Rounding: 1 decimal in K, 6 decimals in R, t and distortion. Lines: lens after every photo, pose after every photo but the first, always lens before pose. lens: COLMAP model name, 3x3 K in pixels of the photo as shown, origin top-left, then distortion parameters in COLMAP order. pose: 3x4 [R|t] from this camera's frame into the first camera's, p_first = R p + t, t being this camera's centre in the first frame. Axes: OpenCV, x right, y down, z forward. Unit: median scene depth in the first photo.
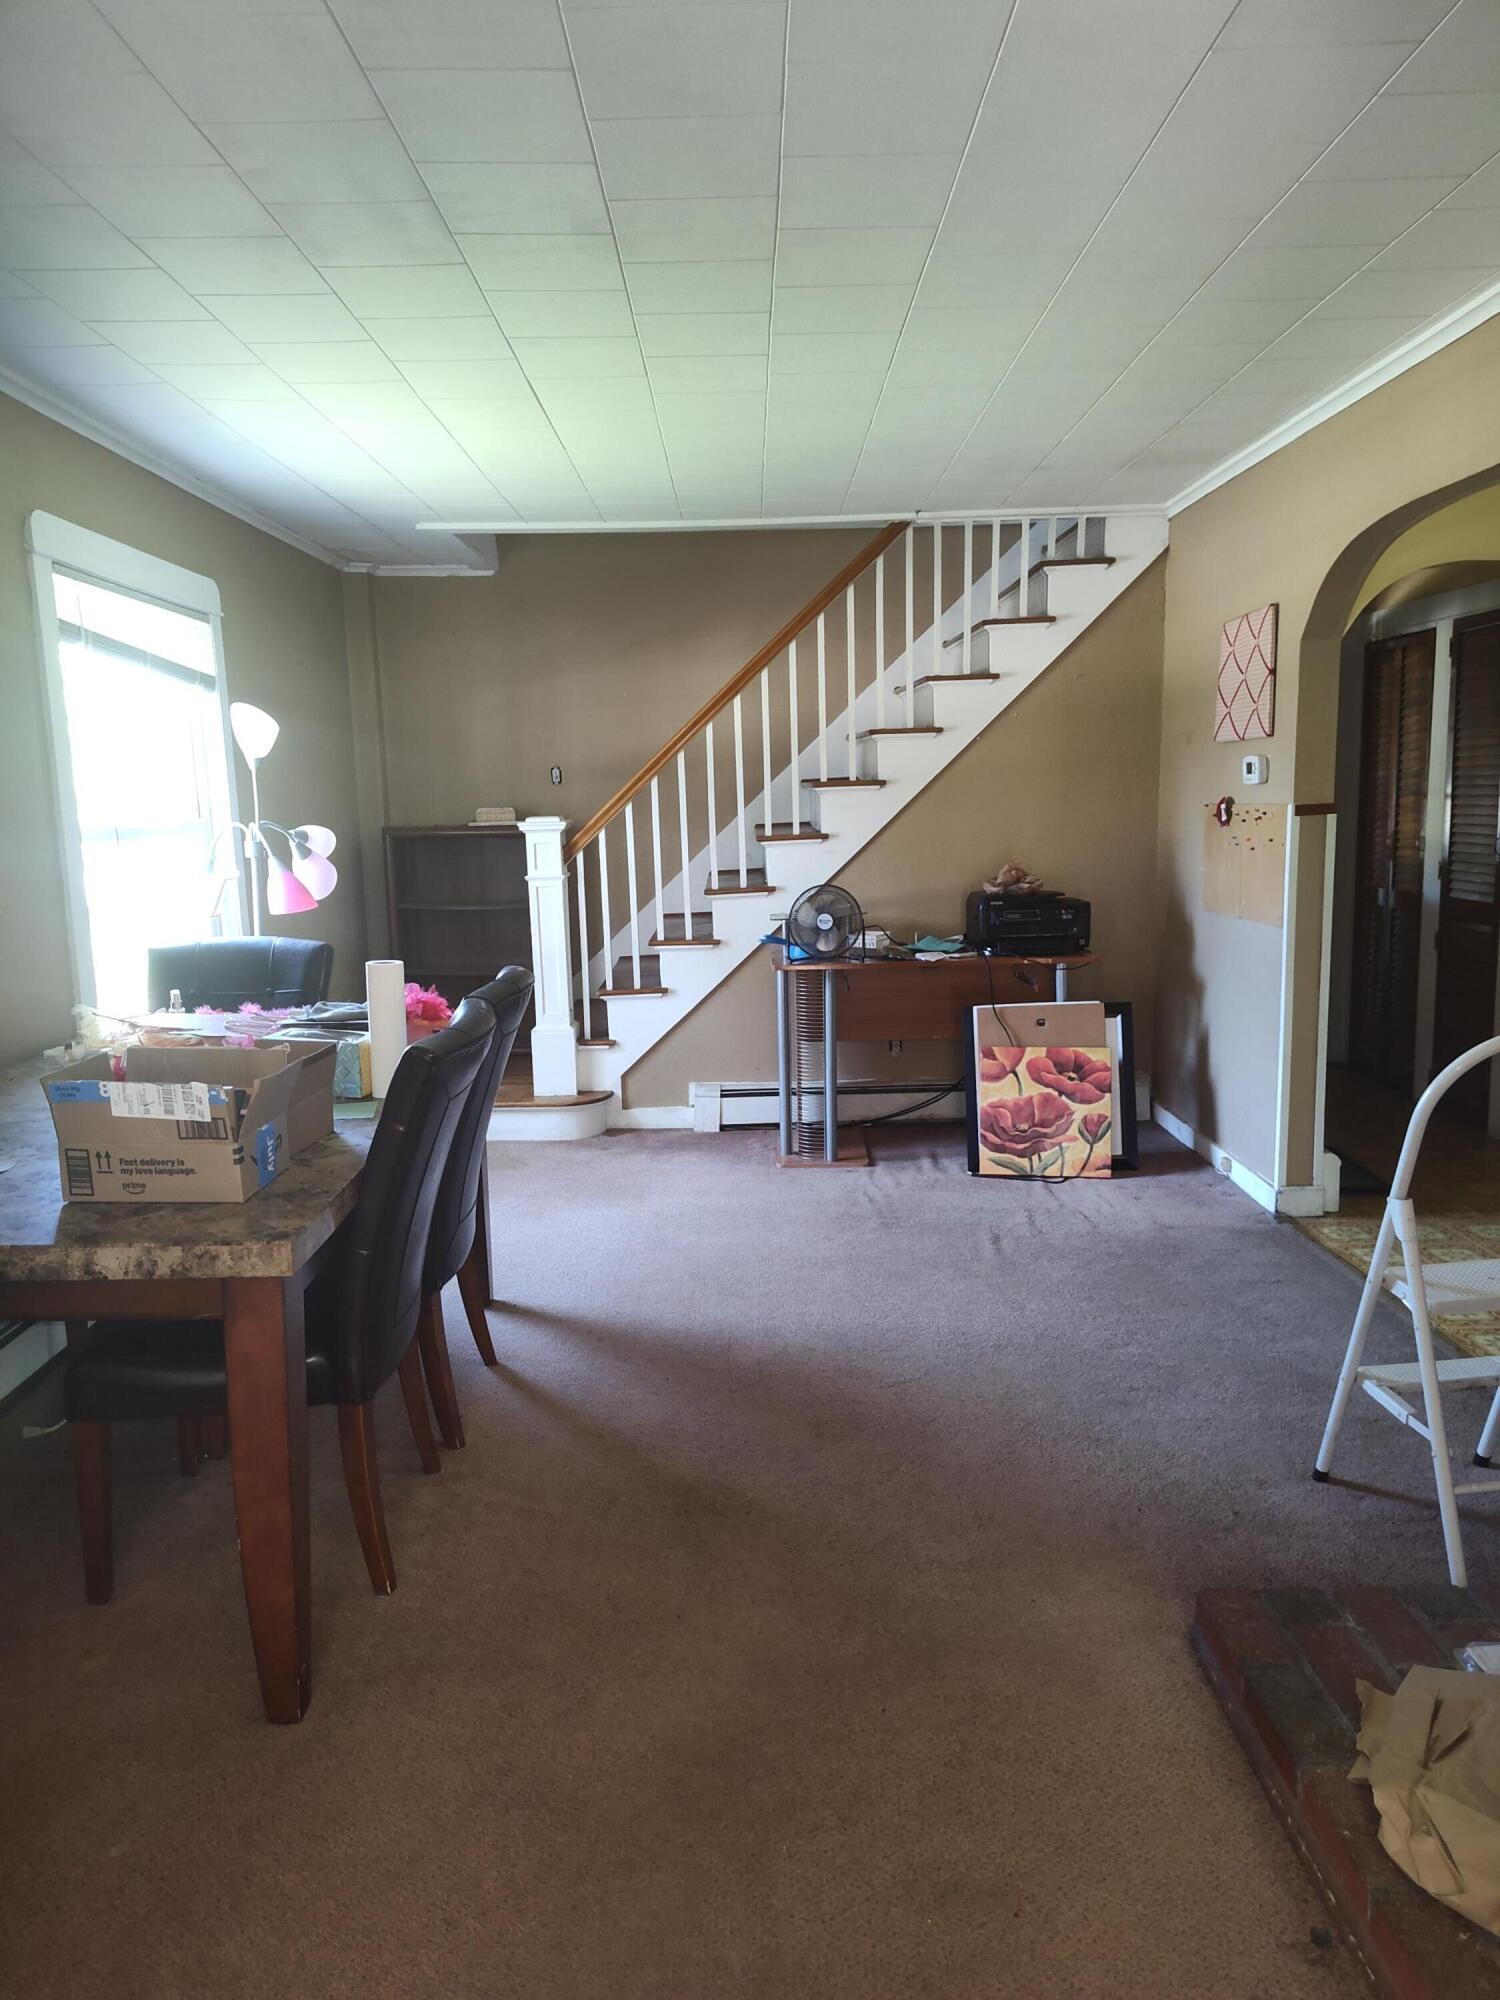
lens RADIAL K [[1363.4, 0, 738.2], [0, 1363.4, 1021.4], [0, 0, 1]] dist [0.052085, -0.063904]
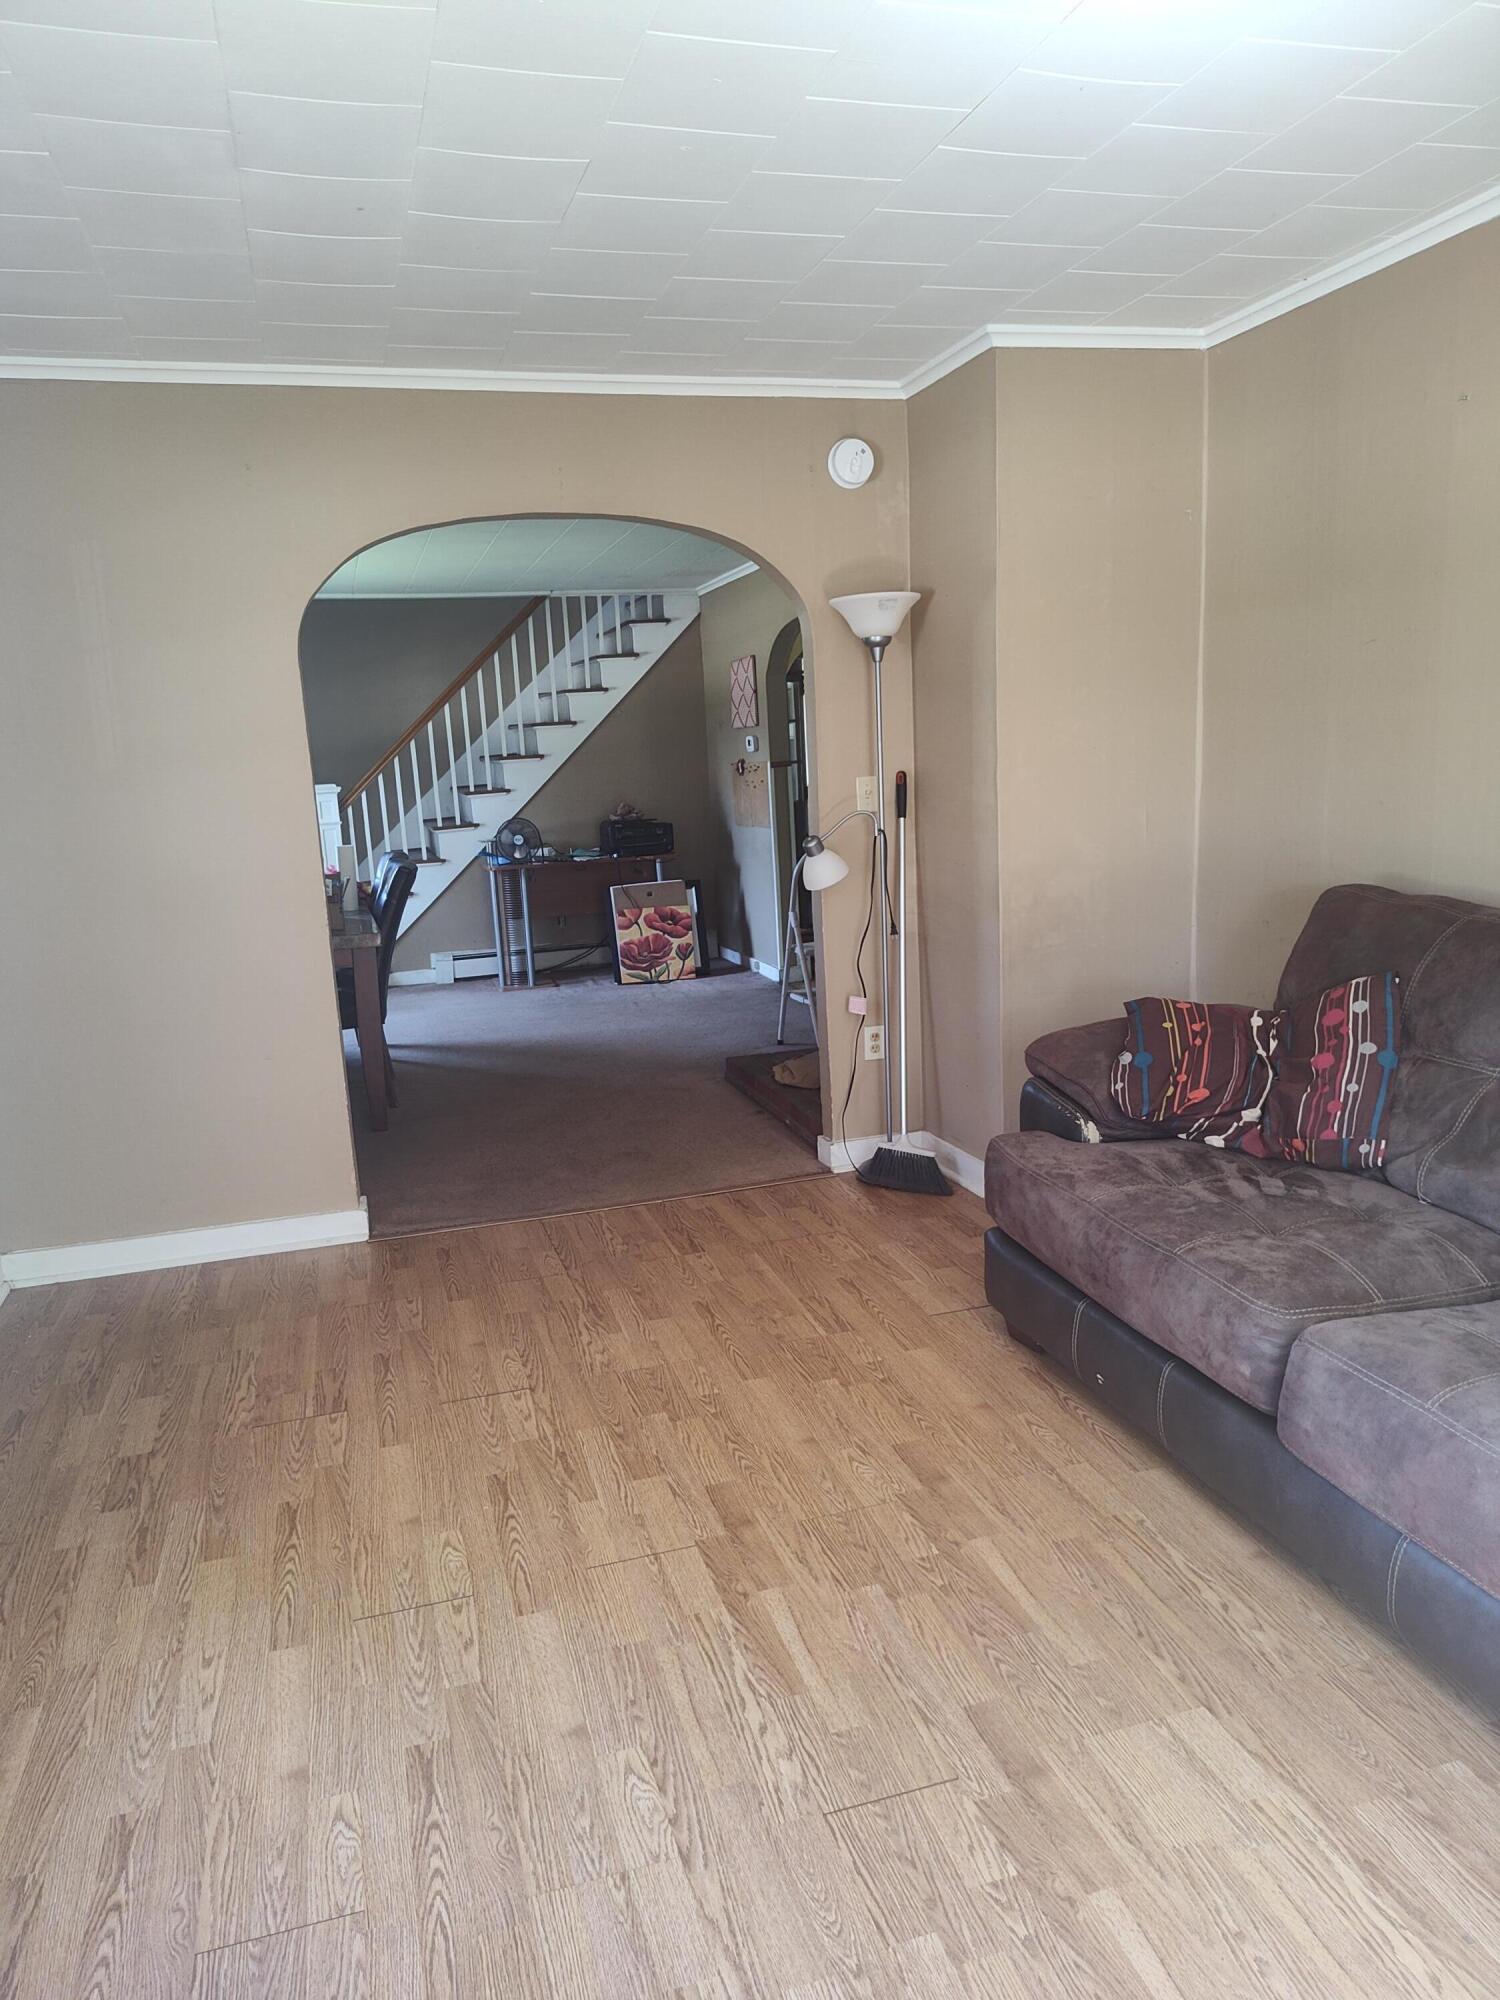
lens RADIAL K [[1363.4, 0, 715.1], [0, 1363.4, 981.6], [0, 0, 1]] dist [0.052085, -0.063904]
pose [[0.961410, -0.073228, 0.265196, -0.148350], [0.076064, 0.997103, -0.000427, 0.108781], [-0.264396, 0.020582, 0.964195, -0.614359]]
